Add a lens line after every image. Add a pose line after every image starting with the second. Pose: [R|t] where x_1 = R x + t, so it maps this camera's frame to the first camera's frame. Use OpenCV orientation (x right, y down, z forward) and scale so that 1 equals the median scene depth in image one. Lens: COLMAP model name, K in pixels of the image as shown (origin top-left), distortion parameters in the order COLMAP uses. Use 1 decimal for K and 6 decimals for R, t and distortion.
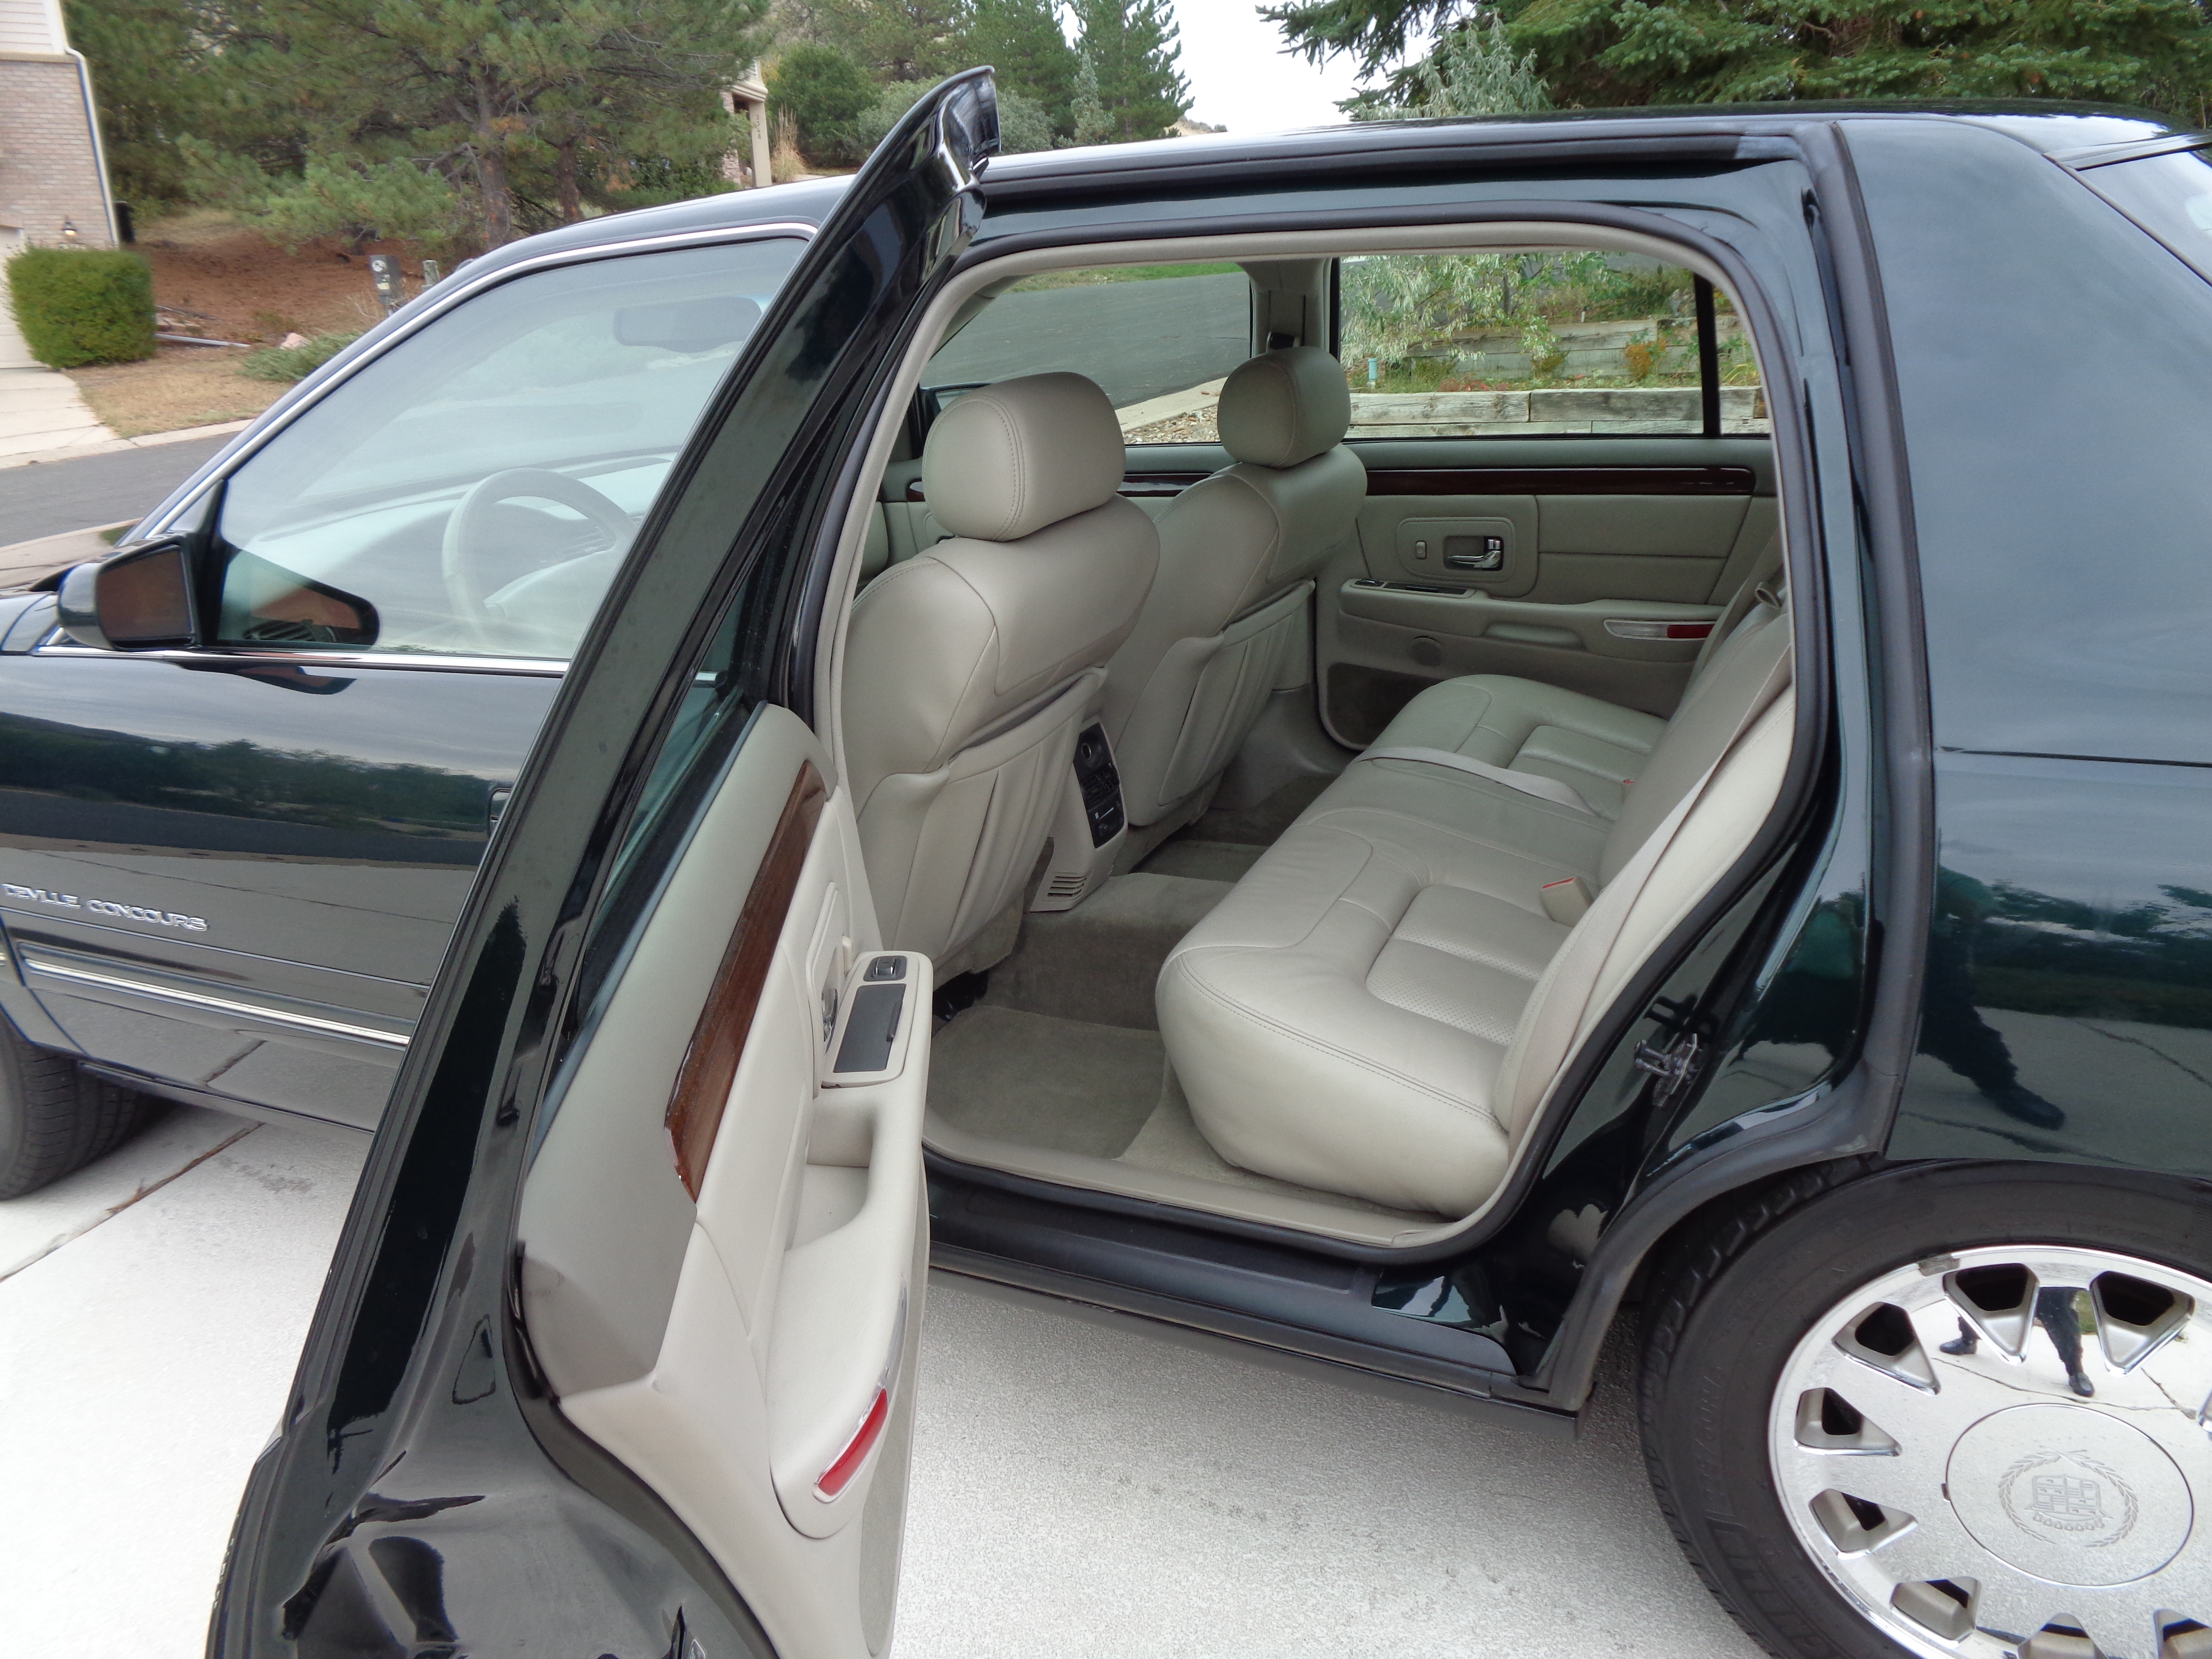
lens RADIAL K [[1680.9, 0, 1106.0], [0, 1680.9, 829.5], [0, 0, 1]] dist [0.003396, 0.016365]
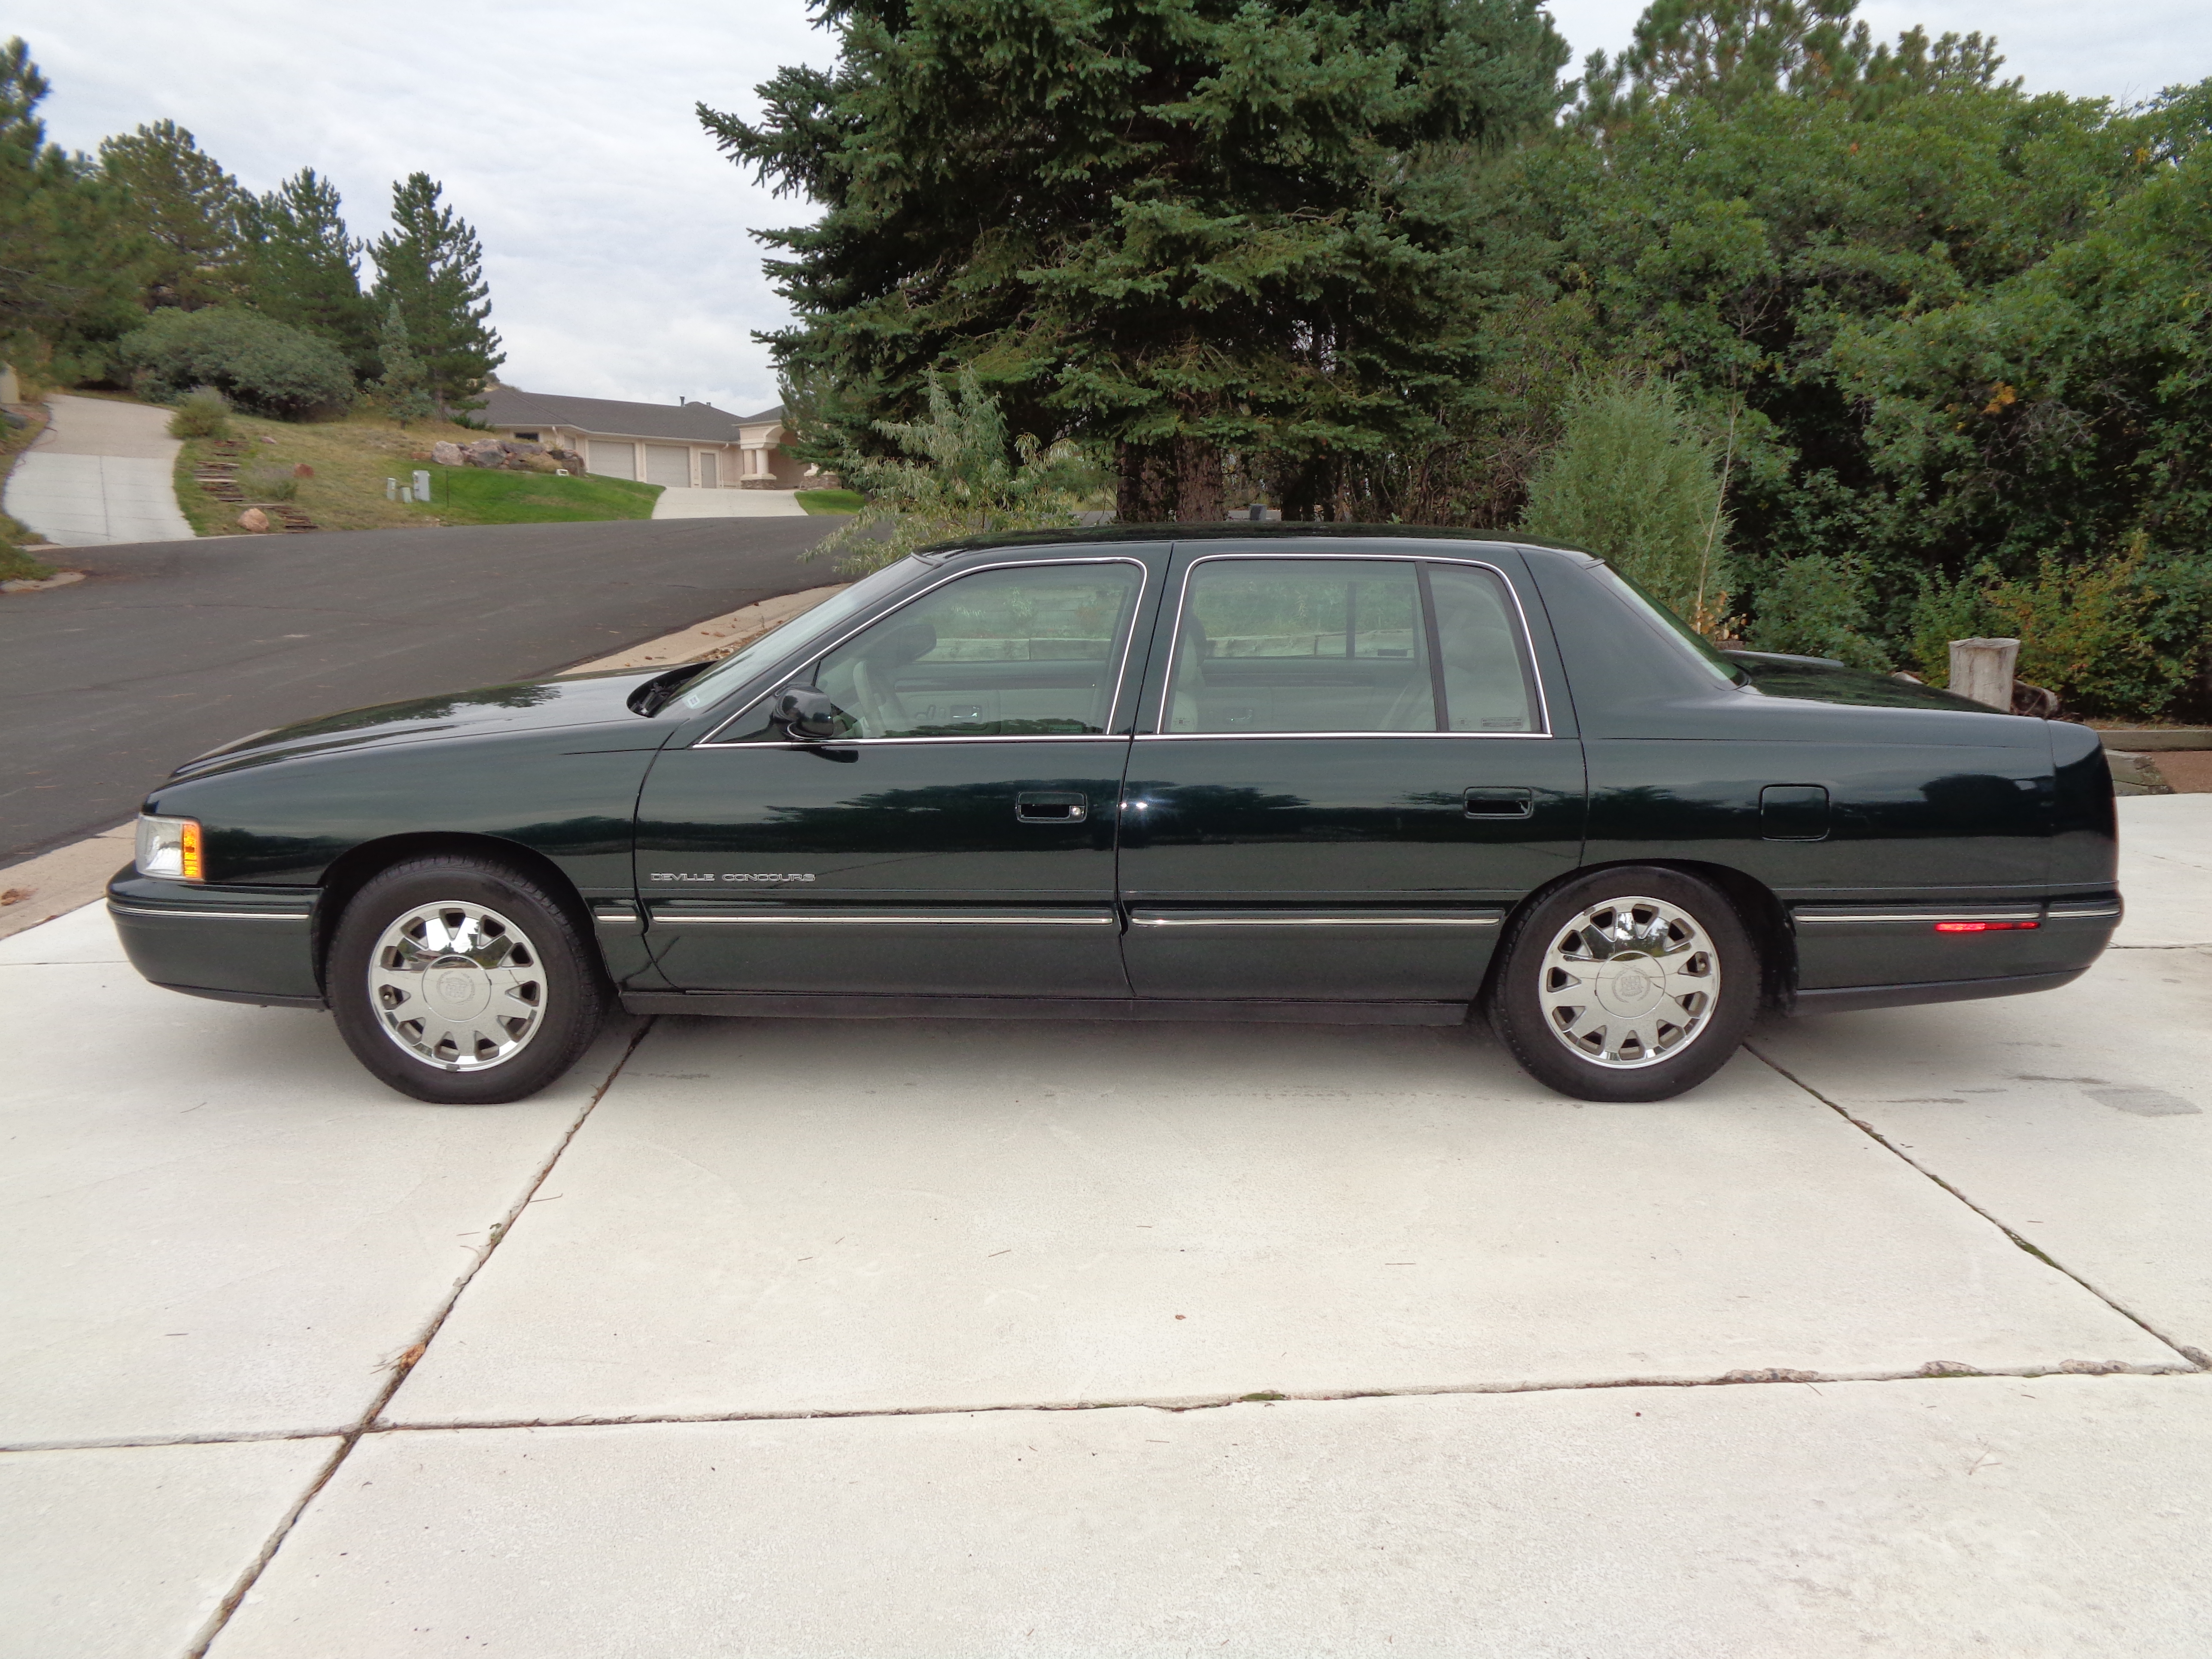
lens RADIAL K [[1680.9, 0, 1106.0], [0, 1680.9, 829.5], [0, 0, 1]] dist [0.003396, 0.016365]
pose [[0.916472, -0.023288, 0.399420, -0.093240], [0.080013, 0.988806, -0.125938, 0.025771], [-0.392016, 0.147378, 0.908077, -0.088965]]
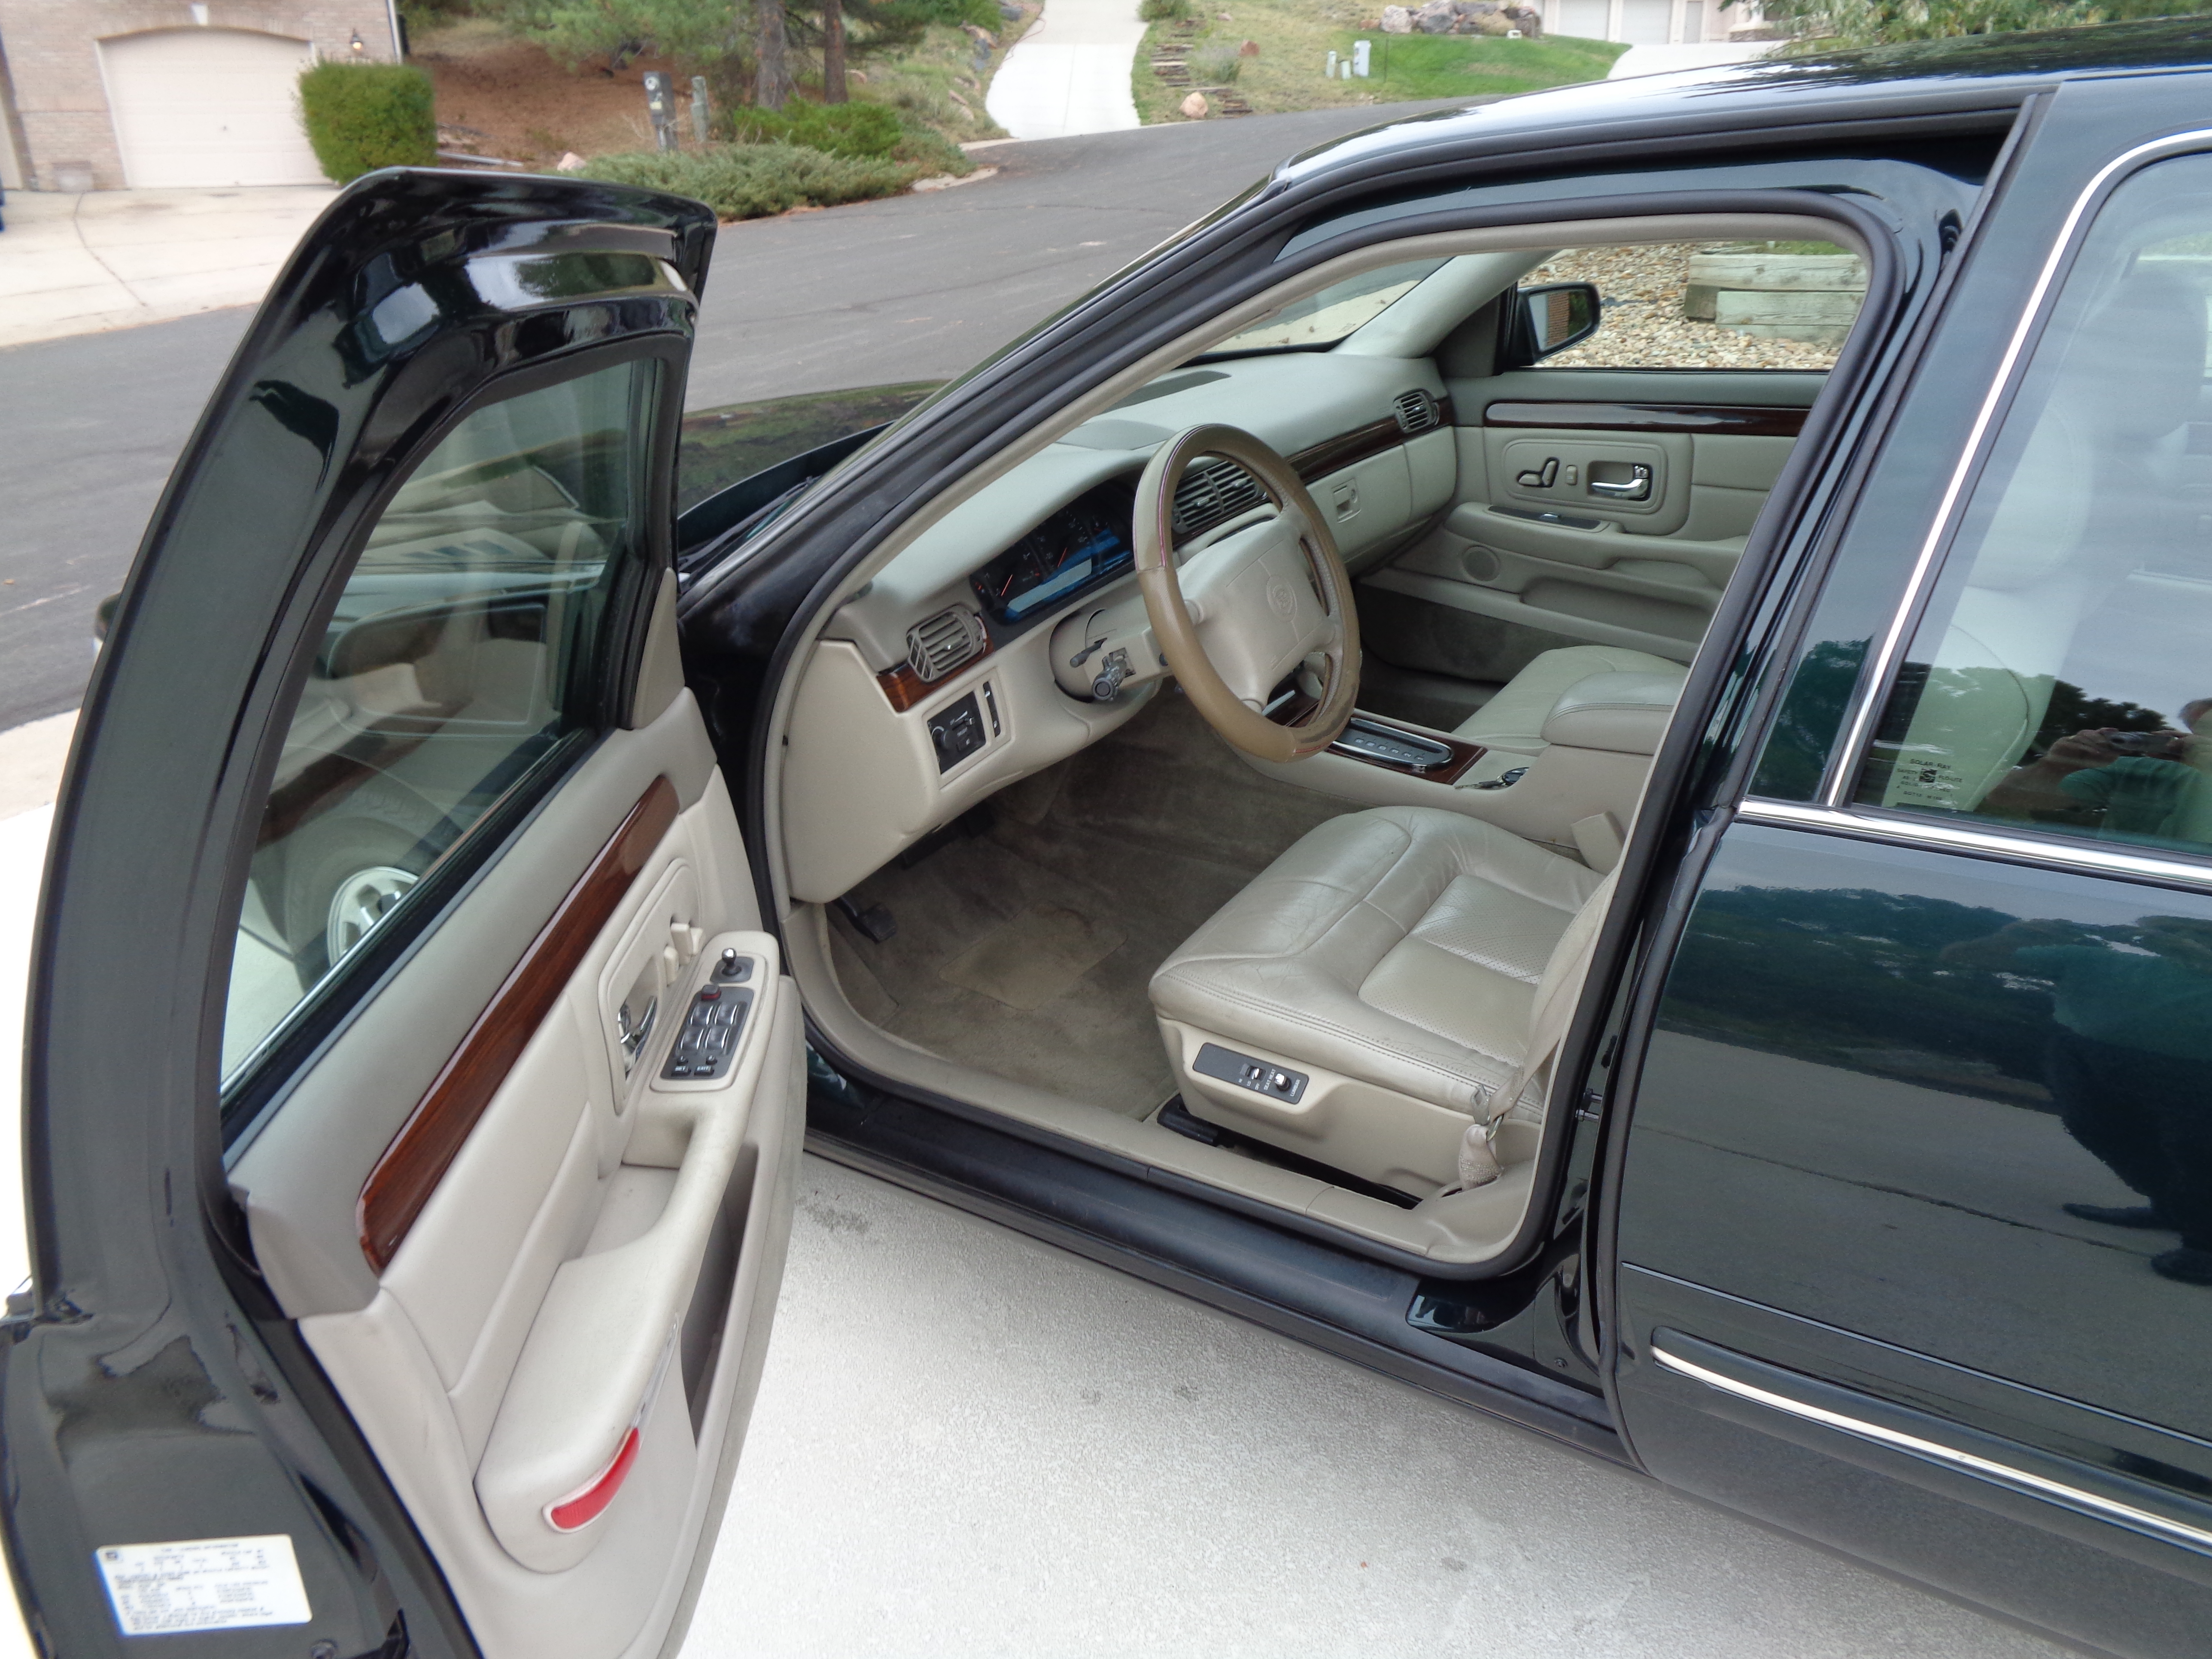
lens RADIAL K [[1698.6, 0, 1106.0], [0, 1698.6, 829.5], [0, 0, 1]] dist [0.009767, 0.009999]
pose [[0.991345, 0.061251, -0.116116, -0.029991], [-0.050504, 0.994353, 0.093340, -0.009864], [0.121178, -0.086668, 0.988840, 0.017603]]
